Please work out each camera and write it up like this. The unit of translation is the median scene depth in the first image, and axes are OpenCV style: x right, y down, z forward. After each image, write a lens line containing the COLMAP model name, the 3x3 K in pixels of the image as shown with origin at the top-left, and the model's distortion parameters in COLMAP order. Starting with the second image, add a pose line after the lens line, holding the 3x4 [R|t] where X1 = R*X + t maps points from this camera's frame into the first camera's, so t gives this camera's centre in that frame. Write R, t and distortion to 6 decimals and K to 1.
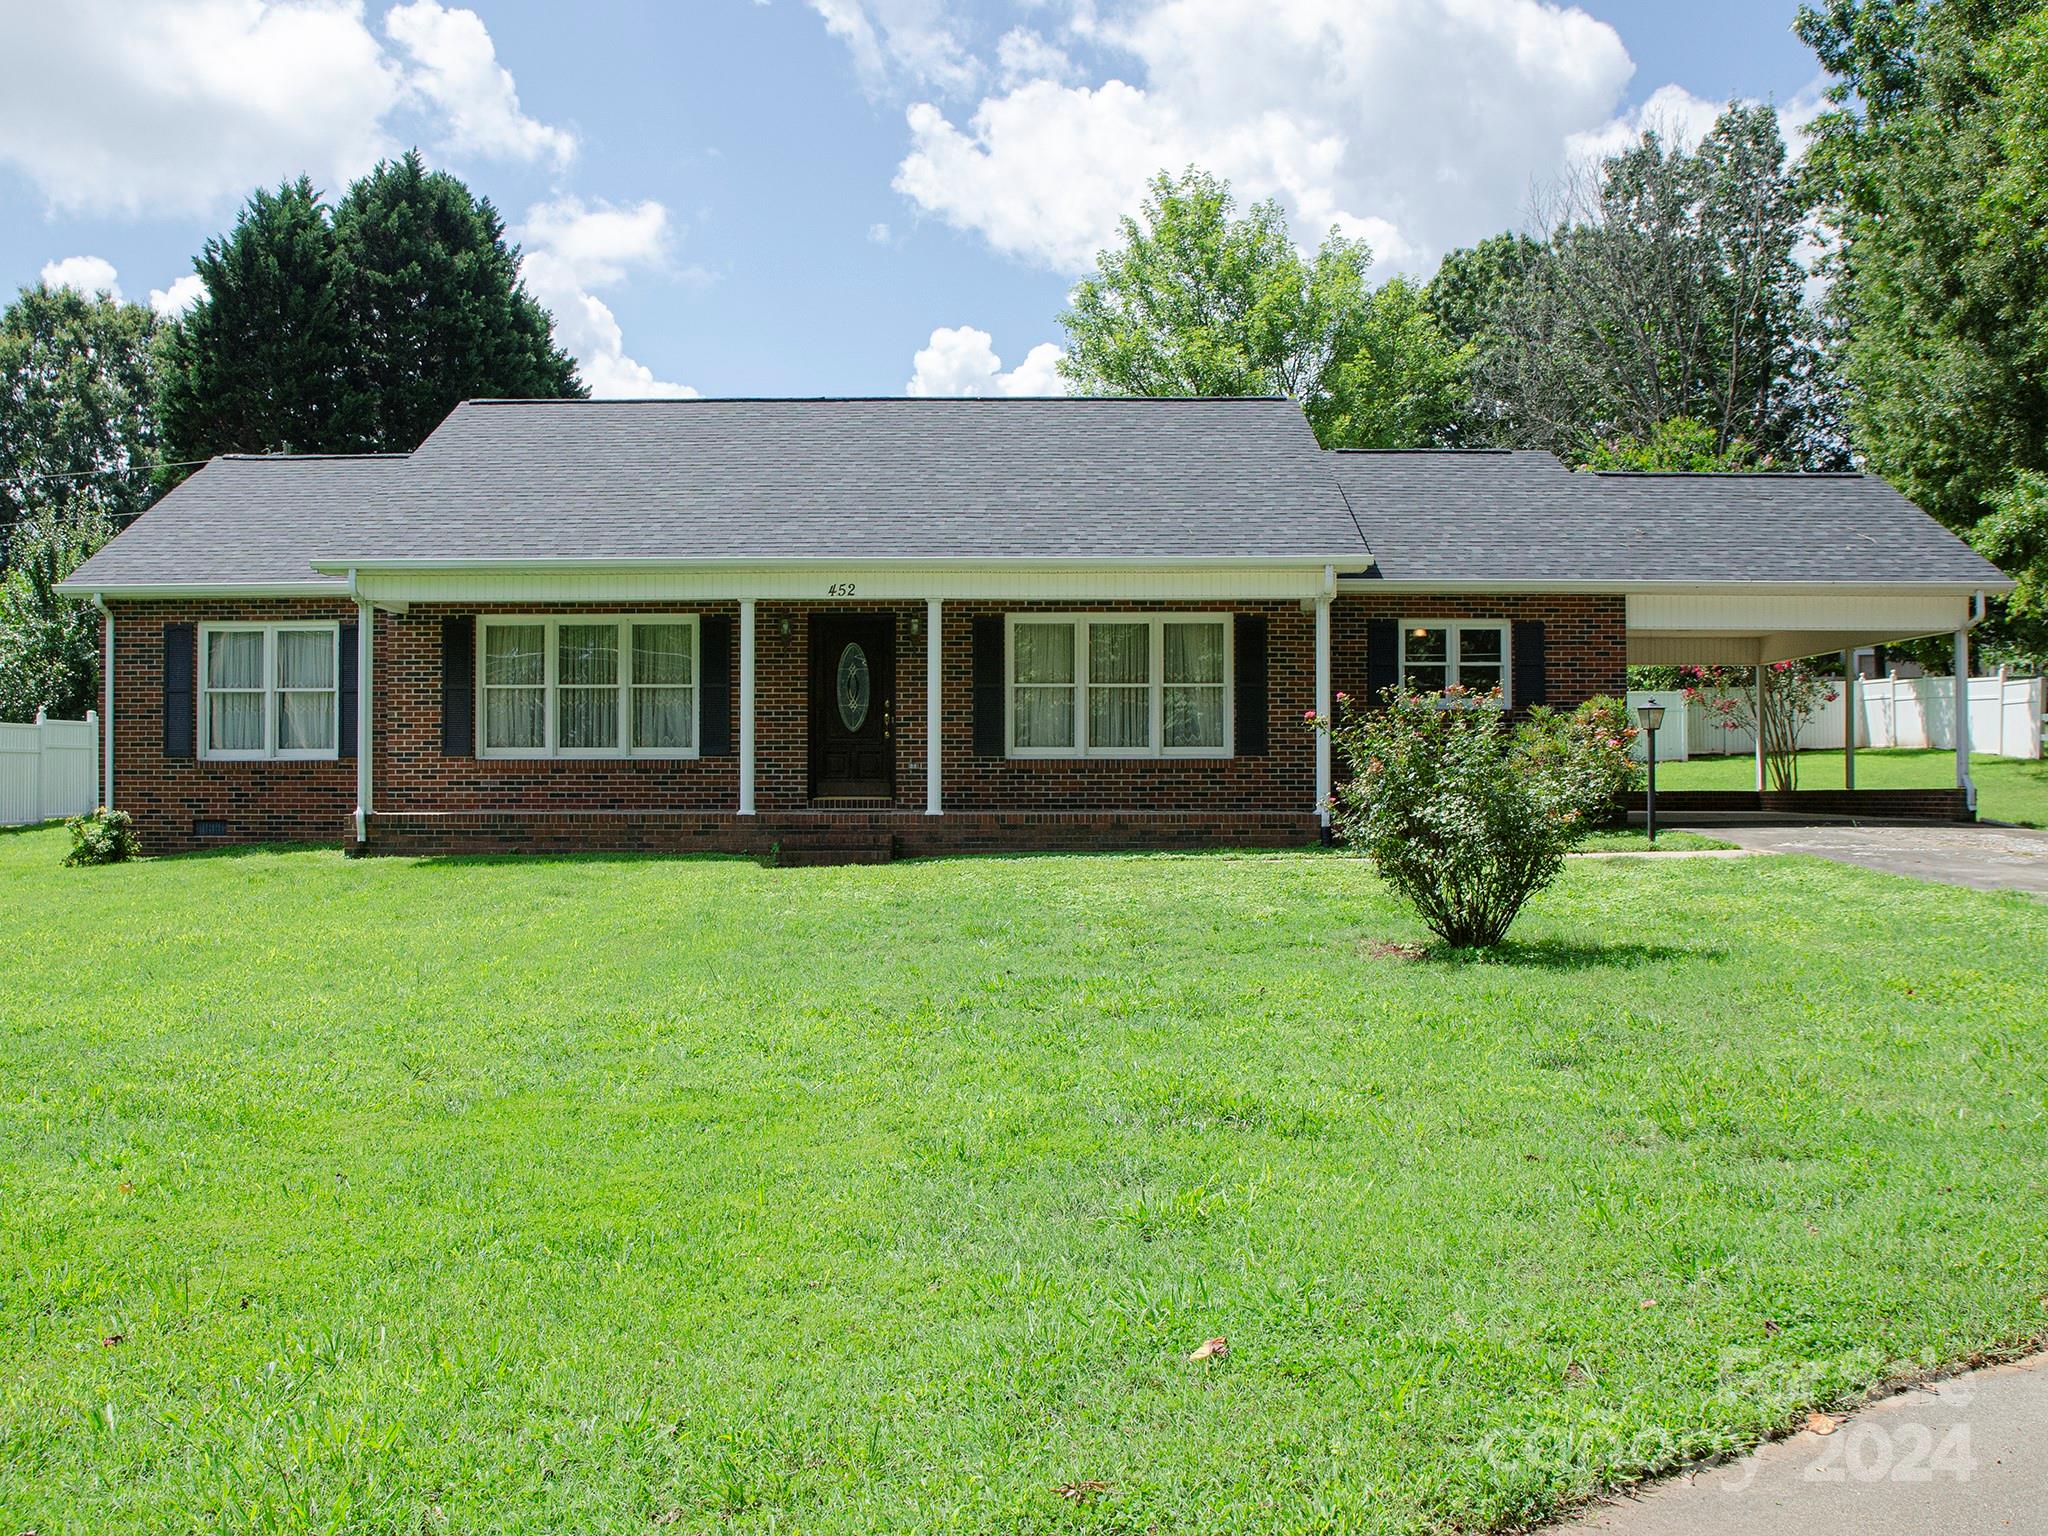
lens RADIAL K [[1776.4, 0, 1024.0], [0, 1776.4, 768.0], [0, 0, 1]] dist [-0.069463, 0.023512]
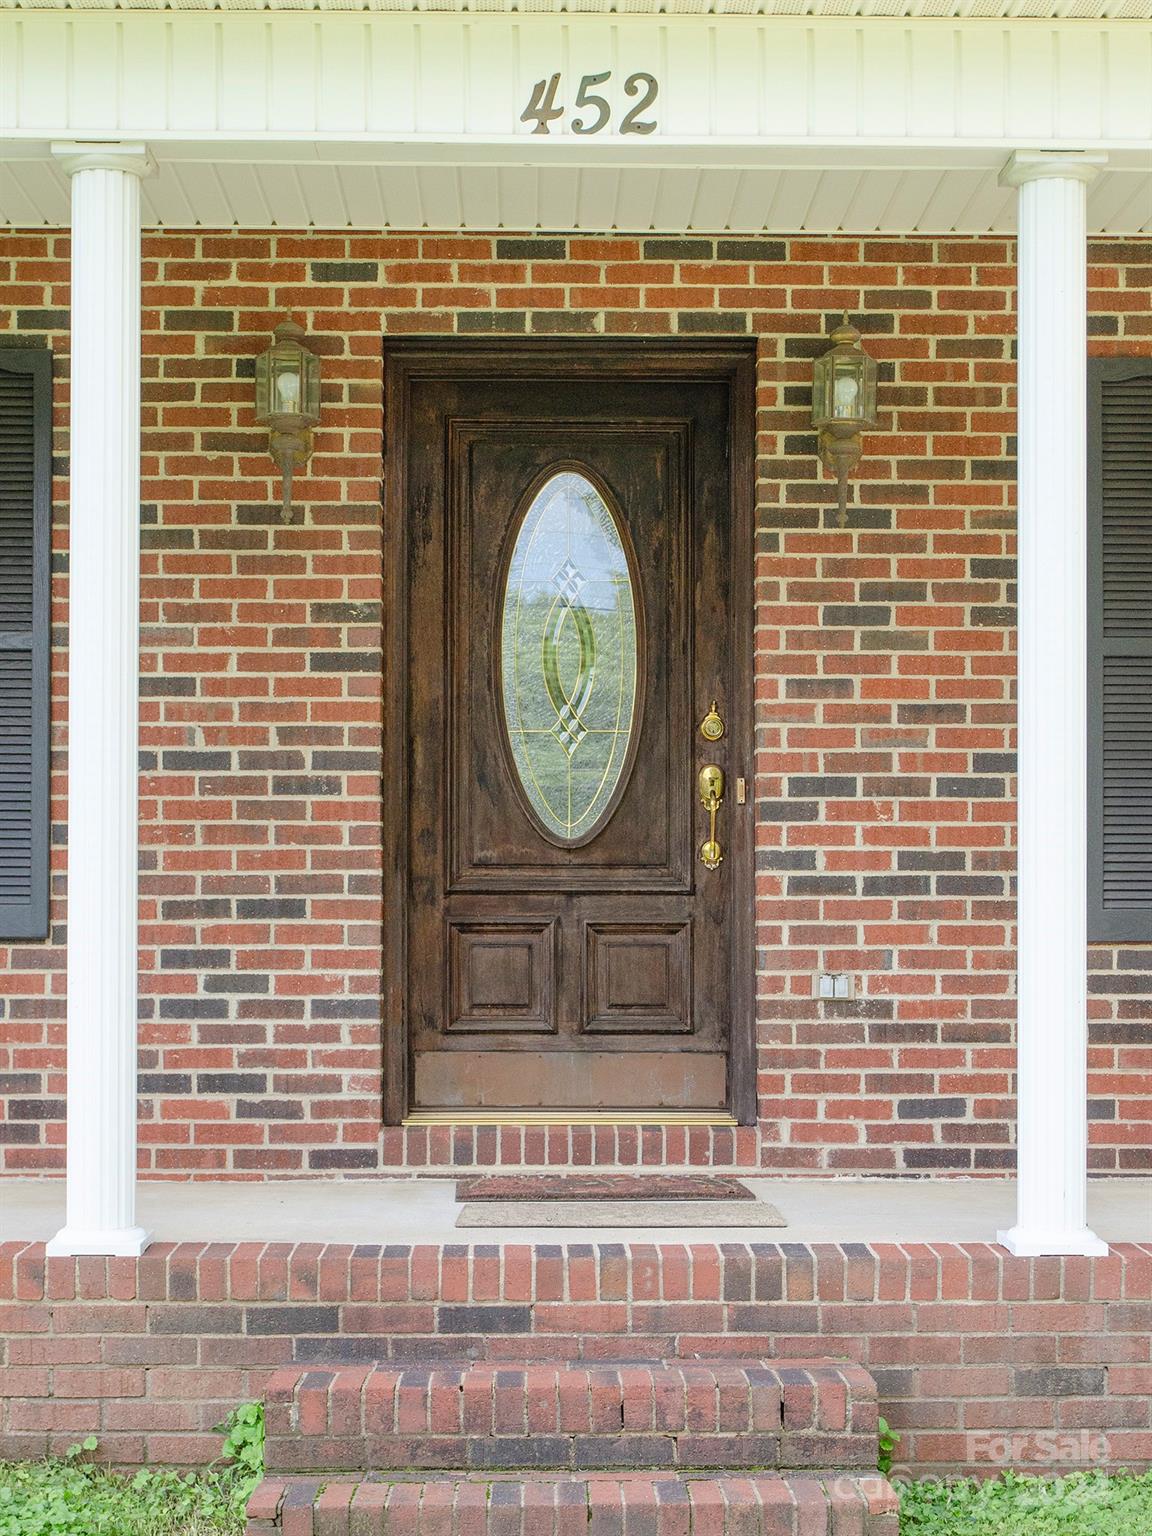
lens RADIAL K [[2355.7, 0, 575.6], [0, 2355.7, 907.0], [0, 0, 1]] dist [-0.000486, -0.000524]
pose [[0.999976, 0.002620, 0.006387, -0.095178], [-0.002597, 0.999990, -0.003581, -0.010068], [-0.006396, 0.003565, 0.999973, 0.666914]]
